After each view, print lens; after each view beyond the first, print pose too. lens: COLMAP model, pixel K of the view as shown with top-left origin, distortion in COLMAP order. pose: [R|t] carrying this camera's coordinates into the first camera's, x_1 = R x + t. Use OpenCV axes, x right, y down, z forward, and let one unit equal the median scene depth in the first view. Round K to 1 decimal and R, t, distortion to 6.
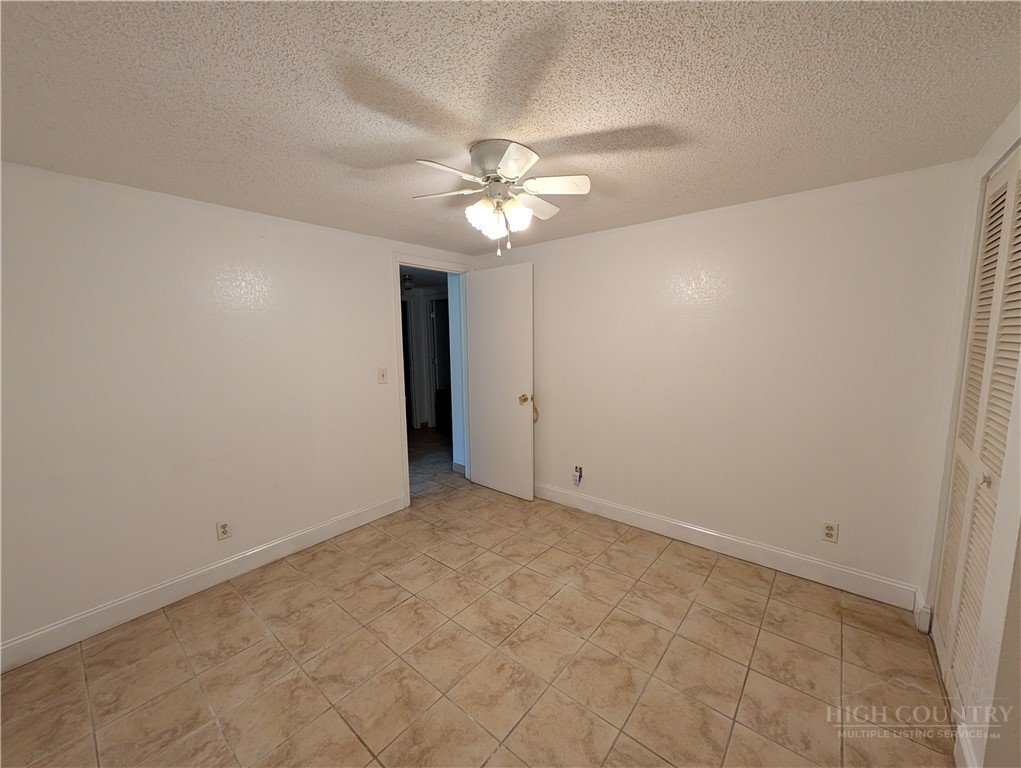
lens RADIAL K [[394.1, 0, 511.9], [0, 394.1, 384.7], [0, 0, 1]] dist [0.000676, 0.000651]
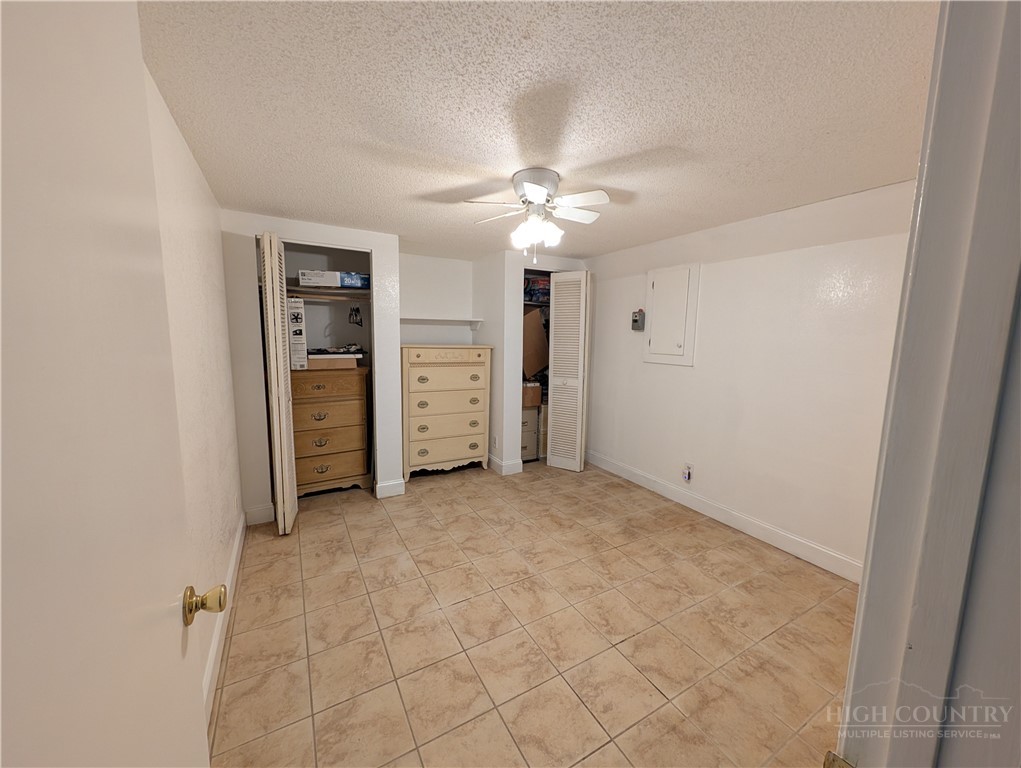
lens RADIAL K [[394.1, 0, 509.7], [0, 394.1, 383.8], [0, 0, 1]] dist [0.000676, 0.000651]
pose [[-0.935060, -0.047215, 0.351332, -0.337012], [0.038473, 0.971719, 0.232983, -0.214427], [-0.352396, 0.231370, -0.906799, 1.847642]]
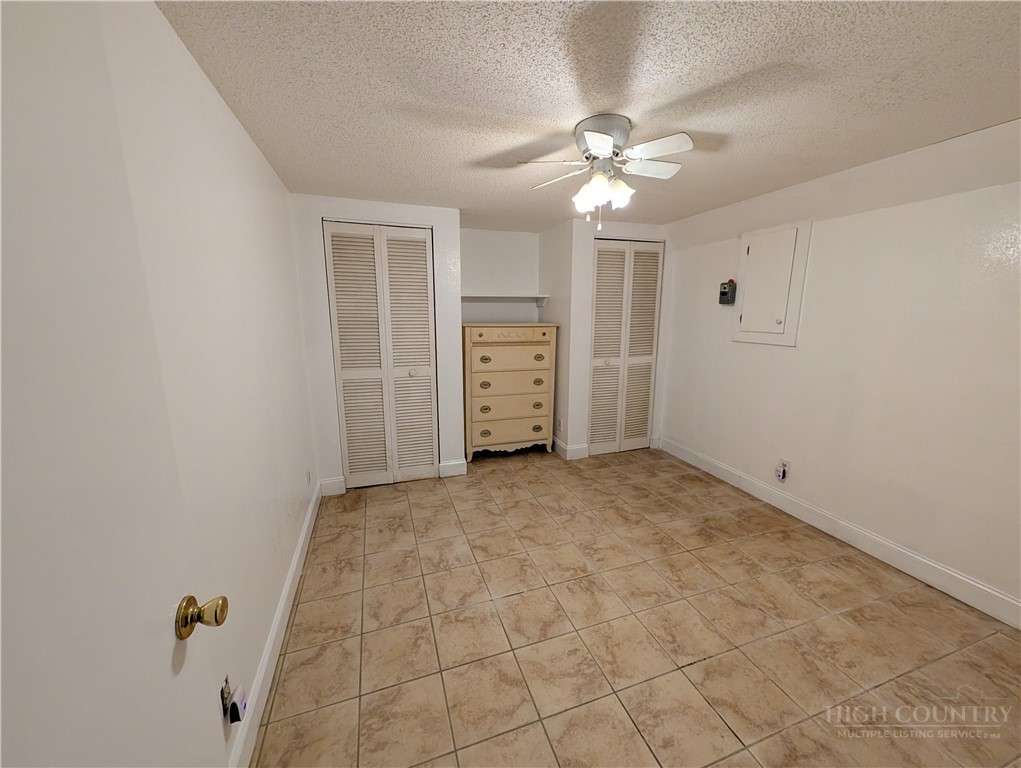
lens RADIAL K [[394.1, 0, 509.8], [0, 394.1, 384.1], [0, 0, 1]] dist [0.000676, 0.000651]
pose [[-0.852989, -0.085579, 0.514865, -0.338873], [0.073952, 0.956696, 0.281537, -0.209836], [-0.516663, 0.278223, -0.809723, 1.746838]]
